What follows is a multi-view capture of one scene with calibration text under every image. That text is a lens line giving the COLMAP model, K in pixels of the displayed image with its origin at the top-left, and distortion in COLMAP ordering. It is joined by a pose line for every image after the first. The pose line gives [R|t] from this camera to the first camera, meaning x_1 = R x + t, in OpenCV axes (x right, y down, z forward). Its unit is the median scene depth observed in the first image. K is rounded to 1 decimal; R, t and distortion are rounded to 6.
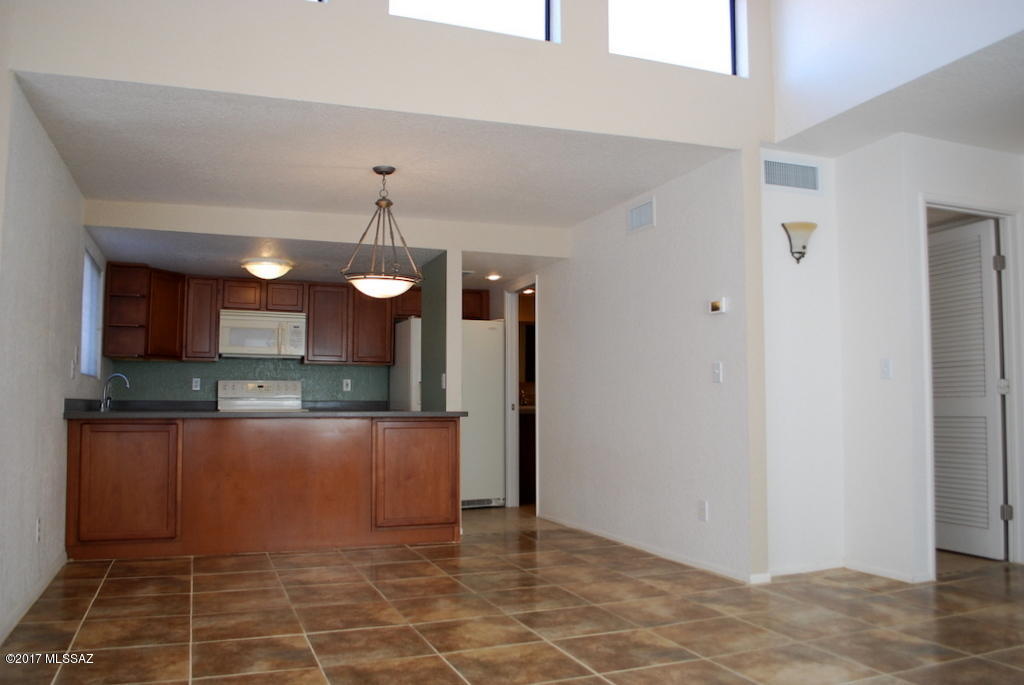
lens RADIAL K [[816.2, 0, 514.7], [0, 816.2, 344.3], [0, 0, 1]] dist [-0.080254, 0.006662]
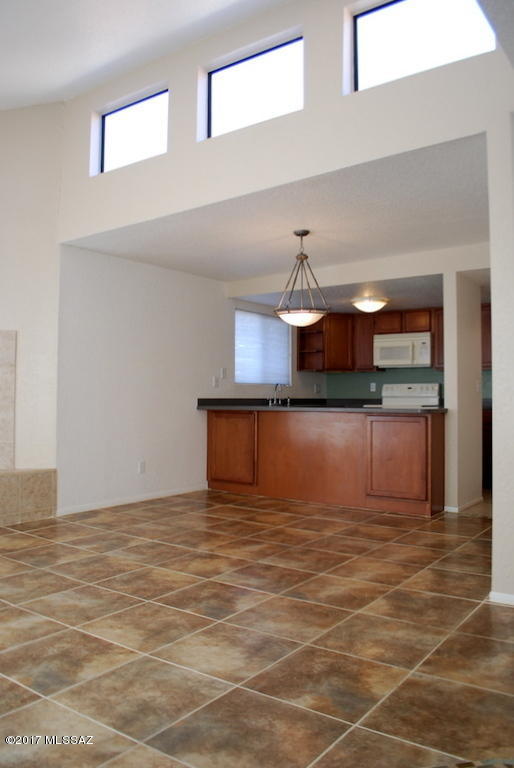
lens RADIAL K [[605.6, 0, 258.5], [0, 605.6, 375.3], [0, 0, 1]] dist [-0.080782, 0.010534]
pose [[0.534480, -0.026123, -0.844777, 0.573119], [0.058182, 0.998288, 0.005941, 0.013338], [0.843176, -0.052326, 0.535085, 0.329837]]
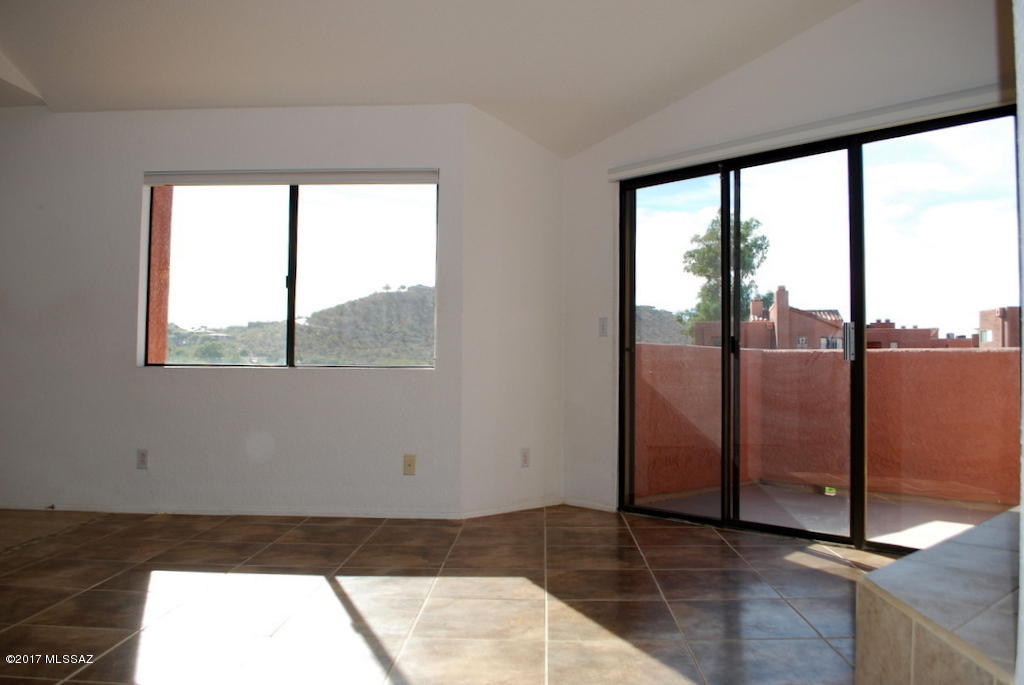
lens RADIAL K [[816.2, 0, 514.7], [0, 816.2, 344.3], [0, 0, 1]] dist [-0.080254, 0.006662]
pose [[-0.916481, 0.007118, 0.400016, -0.324817], [-0.033023, 0.995084, -0.093367, 0.071232], [-0.398714, -0.098779, -0.911740, 0.822031]]
